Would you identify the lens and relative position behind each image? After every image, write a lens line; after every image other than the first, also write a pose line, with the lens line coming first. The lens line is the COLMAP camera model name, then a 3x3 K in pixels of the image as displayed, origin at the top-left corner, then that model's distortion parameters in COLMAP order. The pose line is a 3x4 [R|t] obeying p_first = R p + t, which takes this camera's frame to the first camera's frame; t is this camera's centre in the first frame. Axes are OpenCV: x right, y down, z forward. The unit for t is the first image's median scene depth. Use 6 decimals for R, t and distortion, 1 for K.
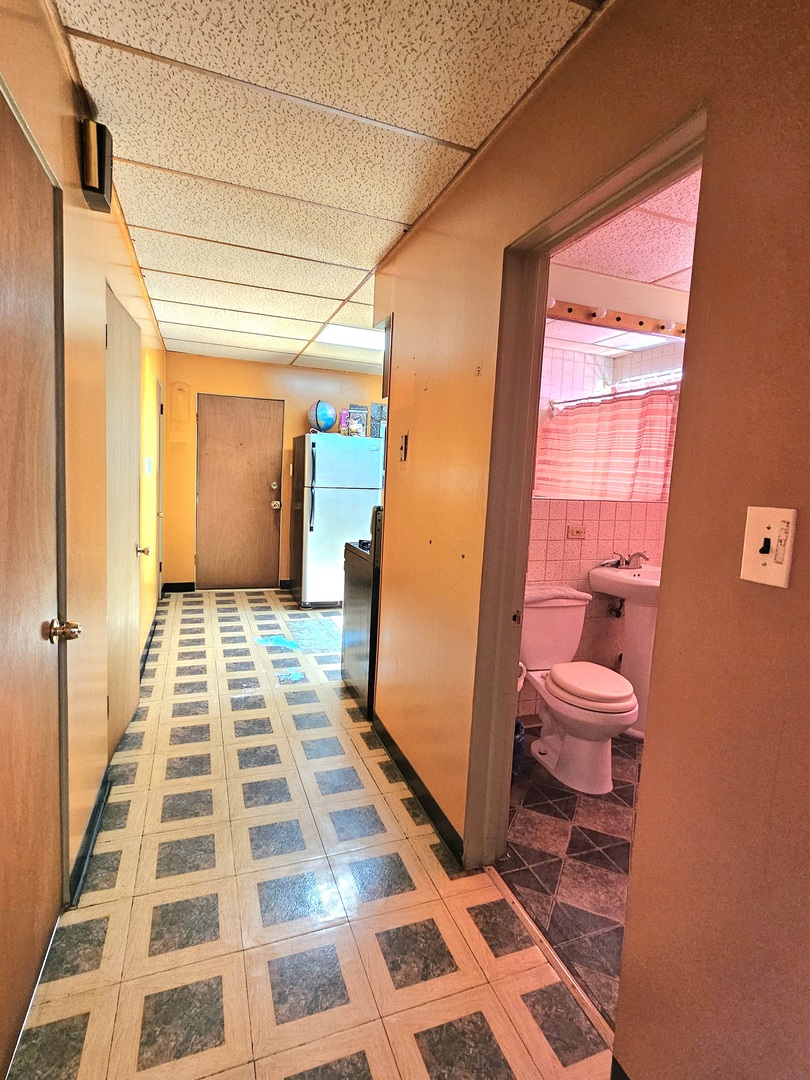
lens RADIAL K [[542.8, 0, 413.0], [0, 542.8, 538.6], [0, 0, 1]] dist [-0.001083, 0.000185]
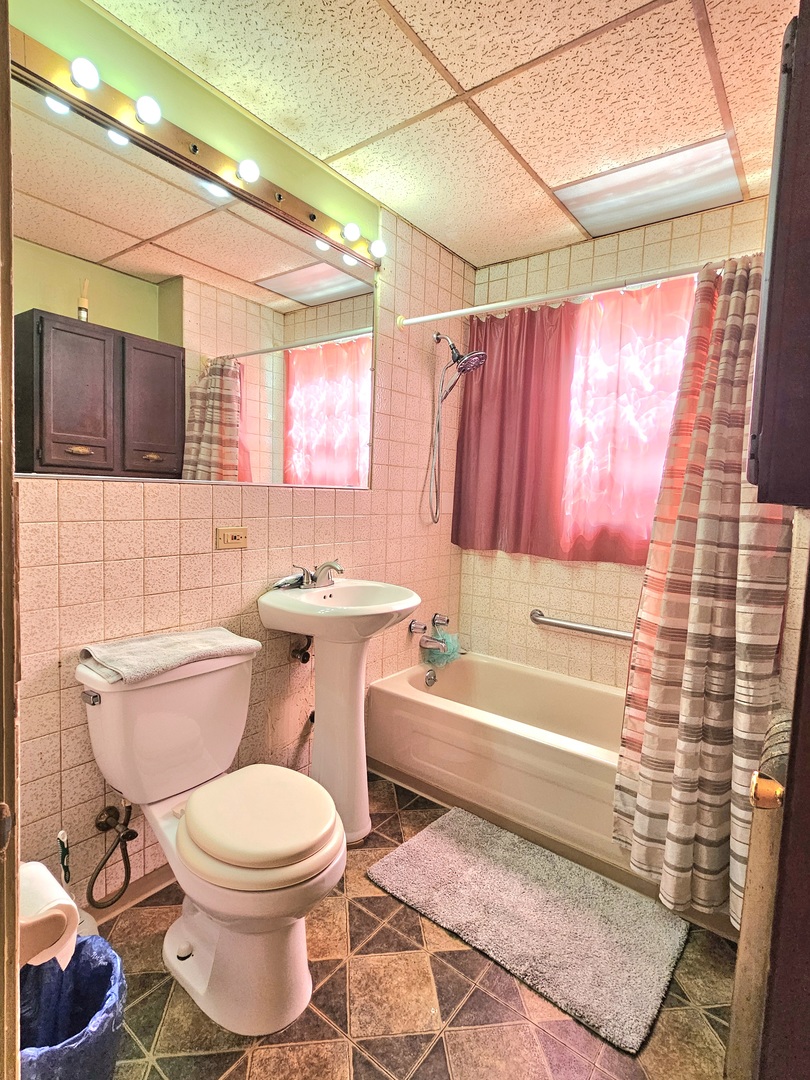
lens RADIAL K [[542.8, 0, 409.6], [0, 542.8, 536.8], [0, 0, 1]] dist [-0.001083, 0.000185]
pose [[0.857064, -0.065631, 0.511013, 0.160093], [0.067695, 0.997599, 0.014587, -0.008745], [-0.510743, 0.022090, 0.859449, 0.367447]]
